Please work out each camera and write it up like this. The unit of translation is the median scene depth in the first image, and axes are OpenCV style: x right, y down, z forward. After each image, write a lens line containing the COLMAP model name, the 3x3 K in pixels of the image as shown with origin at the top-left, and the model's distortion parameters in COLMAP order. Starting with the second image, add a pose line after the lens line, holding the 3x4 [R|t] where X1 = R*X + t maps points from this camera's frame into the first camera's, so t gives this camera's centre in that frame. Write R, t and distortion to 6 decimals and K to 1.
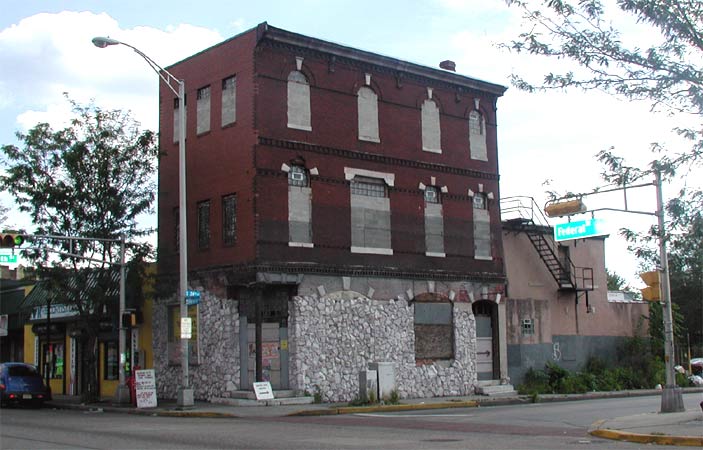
lens RADIAL K [[1010.7, 0, 351.5], [0, 1010.7, 225.0], [0, 0, 1]] dist [-0.155494, -0.091181]
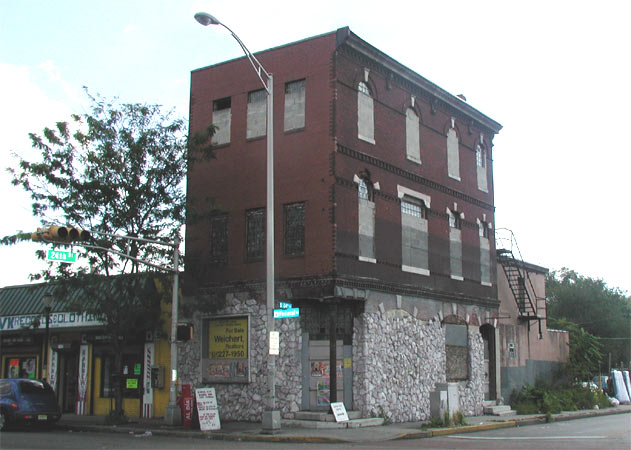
lens RADIAL K [[833.6, 0, 316.0], [0, 833.6, 239.1], [0, 0, 1]] dist [-0.152452, 0.046600]
pose [[0.962621, 0.060061, 0.264108, -0.301274], [-0.050968, 0.997852, -0.041151, 0.034228], [-0.266012, 0.026151, 0.963615, 0.238908]]
